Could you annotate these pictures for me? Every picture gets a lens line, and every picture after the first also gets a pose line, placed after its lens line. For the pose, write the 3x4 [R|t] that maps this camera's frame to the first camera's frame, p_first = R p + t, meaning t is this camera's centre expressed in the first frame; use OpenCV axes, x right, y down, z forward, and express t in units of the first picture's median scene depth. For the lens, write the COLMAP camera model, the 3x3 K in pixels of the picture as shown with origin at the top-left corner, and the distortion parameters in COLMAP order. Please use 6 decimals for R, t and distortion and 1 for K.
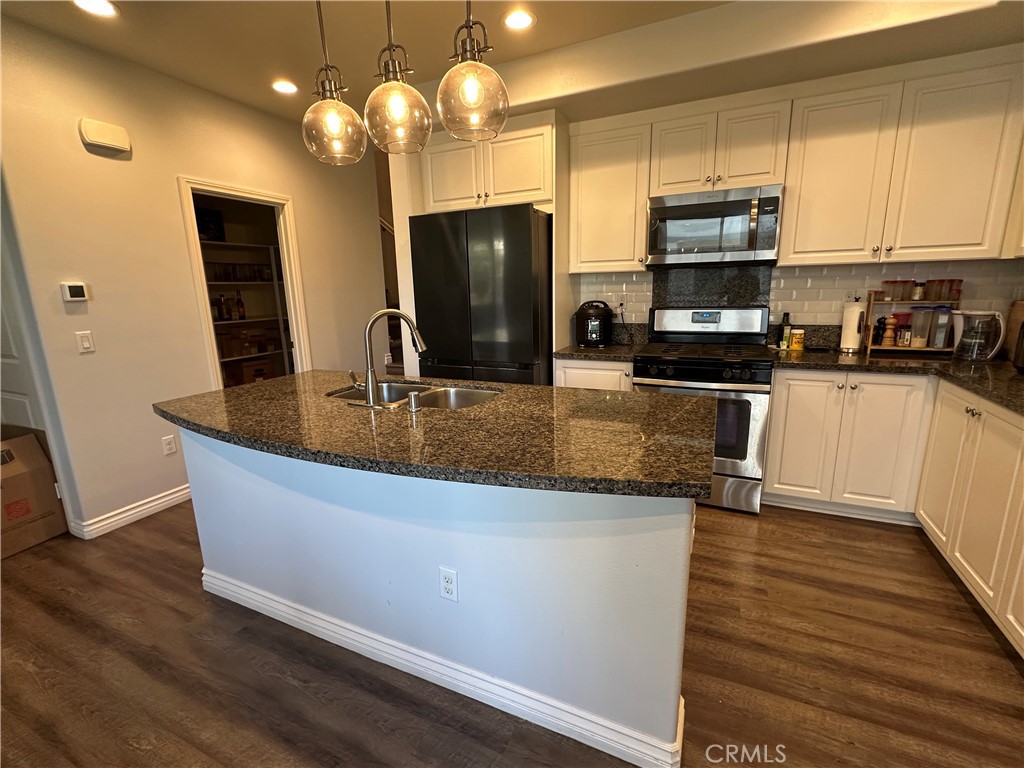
lens RADIAL K [[446.8, 0, 512.3], [0, 446.8, 383.3], [0, 0, 1]] dist [-0.001564, -0.000180]
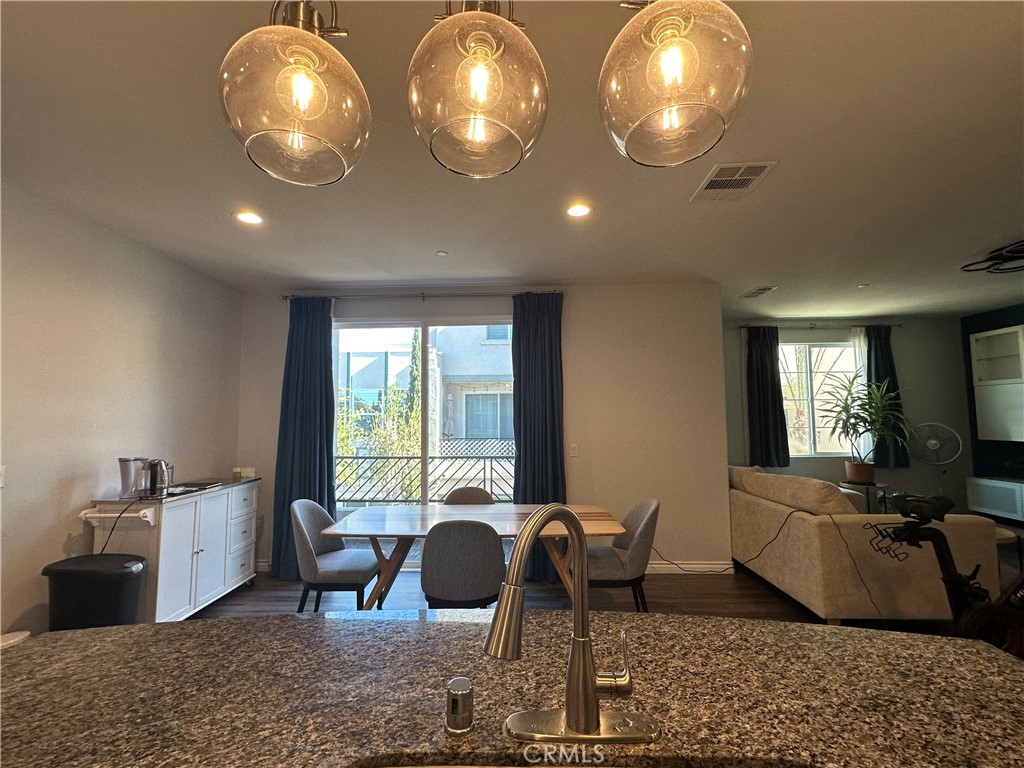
lens RADIAL K [[446.8, 0, 510.3], [0, 446.8, 384.3], [0, 0, 1]] dist [-0.001564, -0.000180]
pose [[-0.918738, -0.006736, -0.394810, -0.069270], [-0.057943, 0.991331, 0.117921, -0.255360], [0.390593, 0.131215, -0.911164, 1.073629]]
